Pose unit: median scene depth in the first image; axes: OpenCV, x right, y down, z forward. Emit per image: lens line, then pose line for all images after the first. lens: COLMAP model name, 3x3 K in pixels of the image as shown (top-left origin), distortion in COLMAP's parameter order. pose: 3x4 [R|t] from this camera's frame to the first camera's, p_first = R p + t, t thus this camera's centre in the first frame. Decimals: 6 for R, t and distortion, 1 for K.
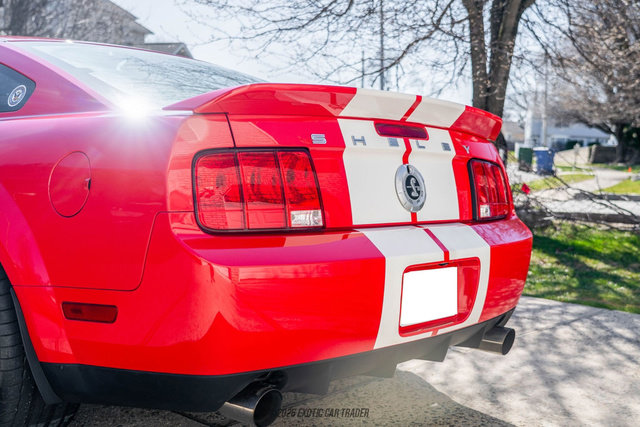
lens RADIAL K [[721.1, 0, 321.4], [0, 721.1, 193.9], [0, 0, 1]] dist [0.011353, 0.009706]
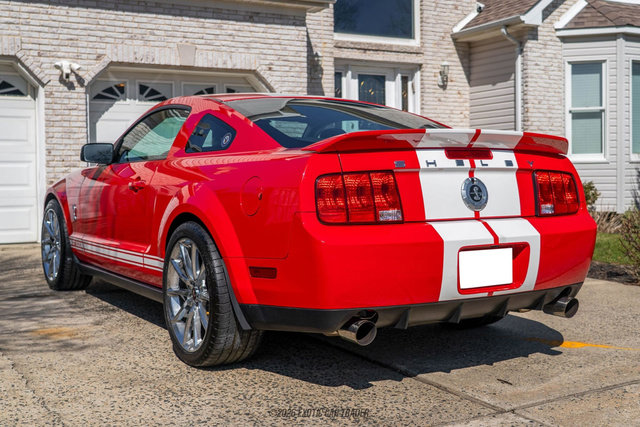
lens RADIAL K [[721.1, 0, 321.4], [0, 721.1, 193.9], [0, 0, 1]] dist [0.011353, 0.009706]
pose [[0.952351, -0.019114, -0.304405, 0.276013], [0.018633, 0.999816, -0.004486, -0.007371], [0.304435, -0.001400, 0.952532, -0.476073]]
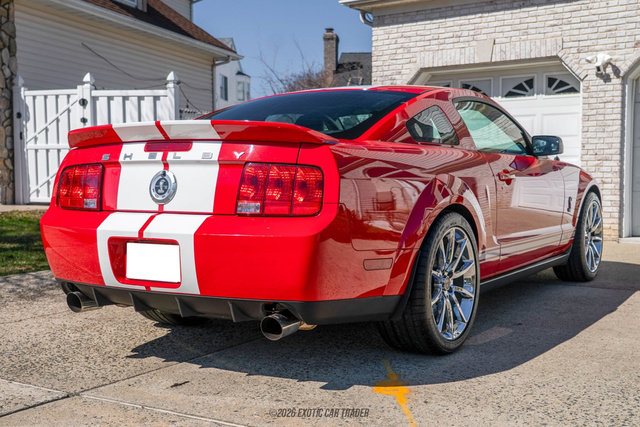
lens RADIAL K [[683.2, 0, 306.2], [0, 683.2, 211.6], [0, 0, 1]] dist [0.050693, 0.011069]
pose [[0.264412, 0.034457, -0.963794, 1.526285], [-0.017798, 0.999366, 0.030846, -0.006406], [0.964245, 0.008998, 0.264858, 0.931876]]
